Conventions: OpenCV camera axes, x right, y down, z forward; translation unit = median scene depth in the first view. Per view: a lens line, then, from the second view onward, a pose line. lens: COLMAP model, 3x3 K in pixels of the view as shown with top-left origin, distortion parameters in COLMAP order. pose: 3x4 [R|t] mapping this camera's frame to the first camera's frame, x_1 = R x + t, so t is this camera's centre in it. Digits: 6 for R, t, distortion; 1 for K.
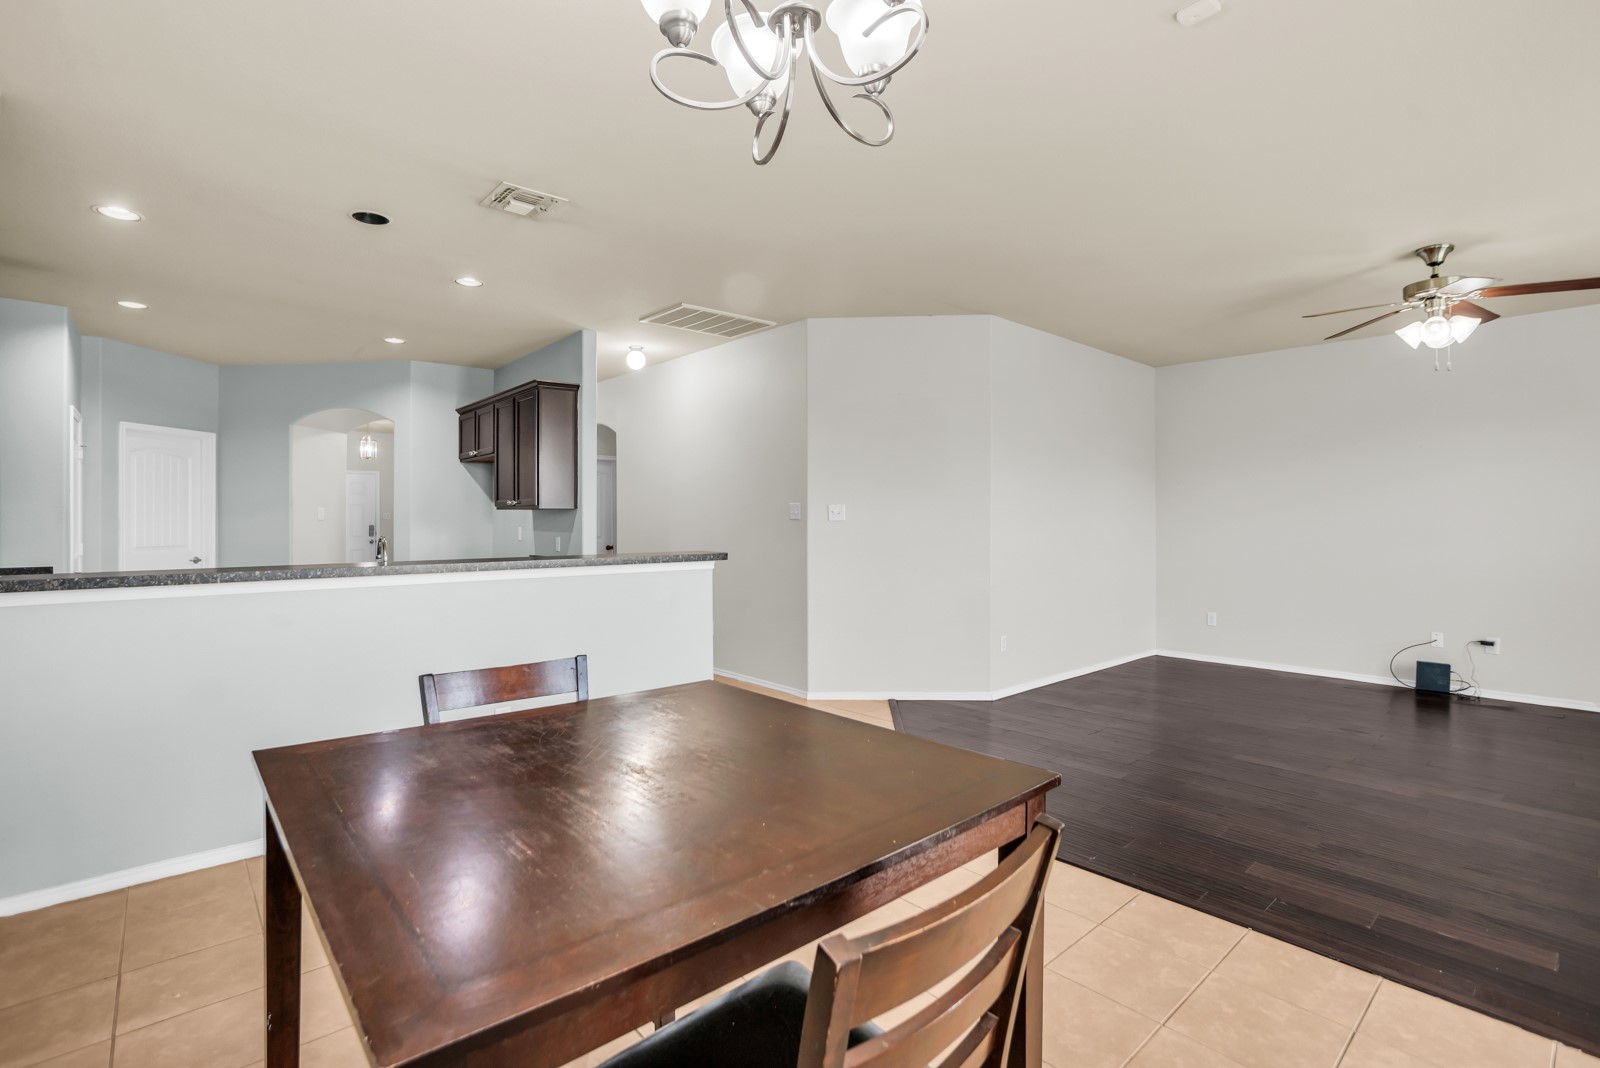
lens RADIAL K [[746.7, 0, 803.3], [0, 746.7, 527.3], [0, 0, 1]] dist [-0.051815, 0.020583]
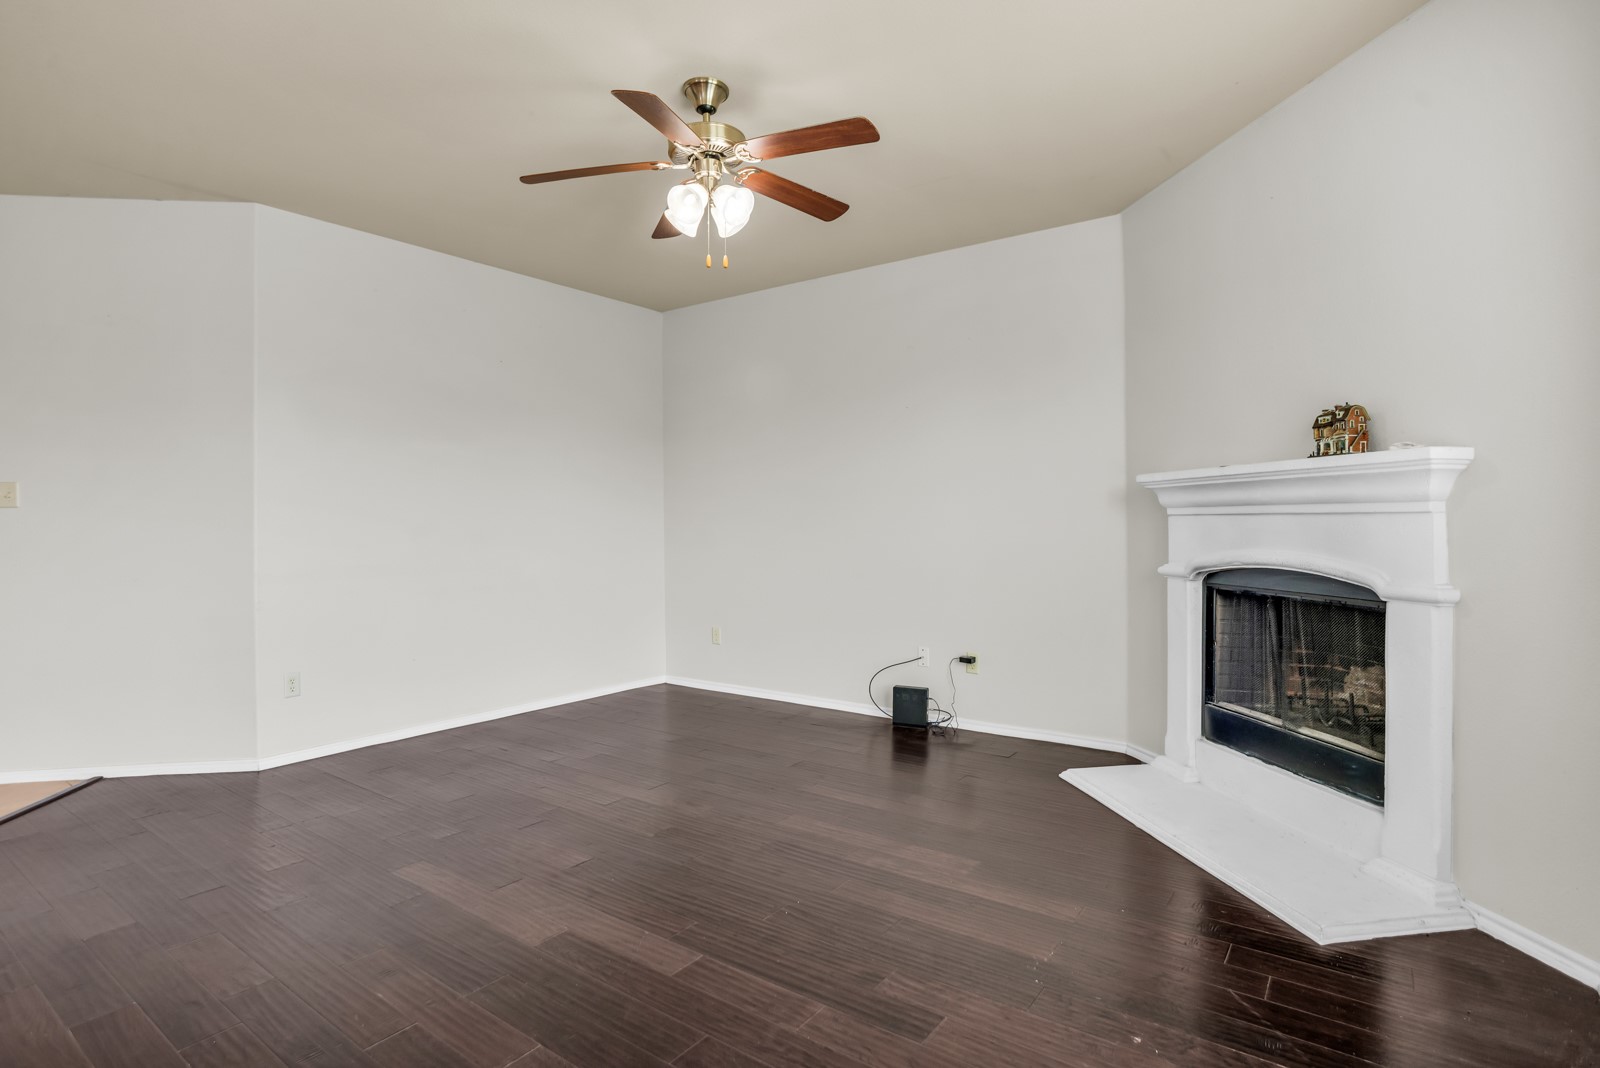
lens RADIAL K [[802.0, 0, 794.3], [0, 802.0, 527.4], [0, 0, 1]] dist [-0.046599, 0.000076]
pose [[0.977860, -0.007788, 0.209114, 0.574143], [0.008705, 0.999956, -0.003466, 0.018457], [-0.209078, 0.005209, 0.977885, 0.194685]]
